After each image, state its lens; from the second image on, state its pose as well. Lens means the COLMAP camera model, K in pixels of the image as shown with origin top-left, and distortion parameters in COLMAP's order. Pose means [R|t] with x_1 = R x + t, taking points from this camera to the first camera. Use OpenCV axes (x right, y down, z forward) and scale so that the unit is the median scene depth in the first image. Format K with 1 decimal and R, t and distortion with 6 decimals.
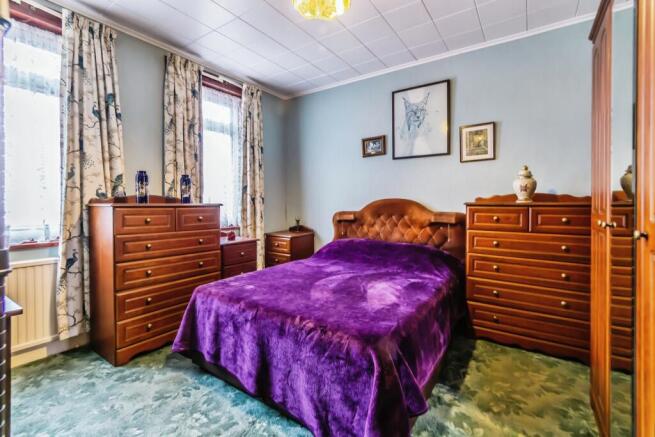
lens RADIAL K [[295.6, 0, 328.2], [0, 295.6, 208.3], [0, 0, 1]] dist [-0.000236, -0.000083]
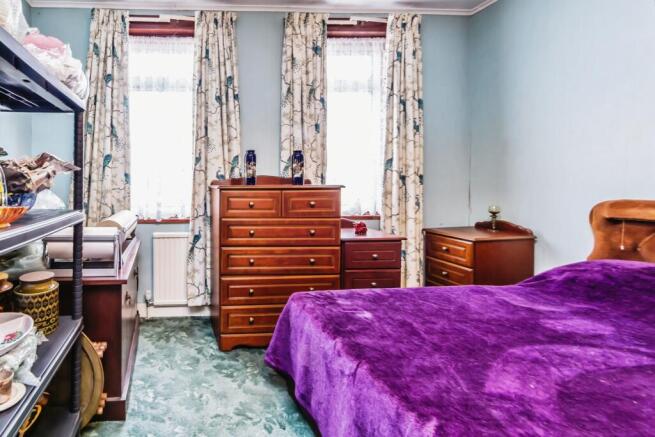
lens RADIAL K [[239.4, 0, 327.3], [0, 239.4, 180.1], [0, 0, 1]] dist [-0.000576, -0.000089]
pose [[0.605918, 0.011611, -0.795442, 0.108460], [-0.005561, 0.999931, 0.010361, -0.038034], [0.795508, -0.001855, 0.605941, 0.670864]]
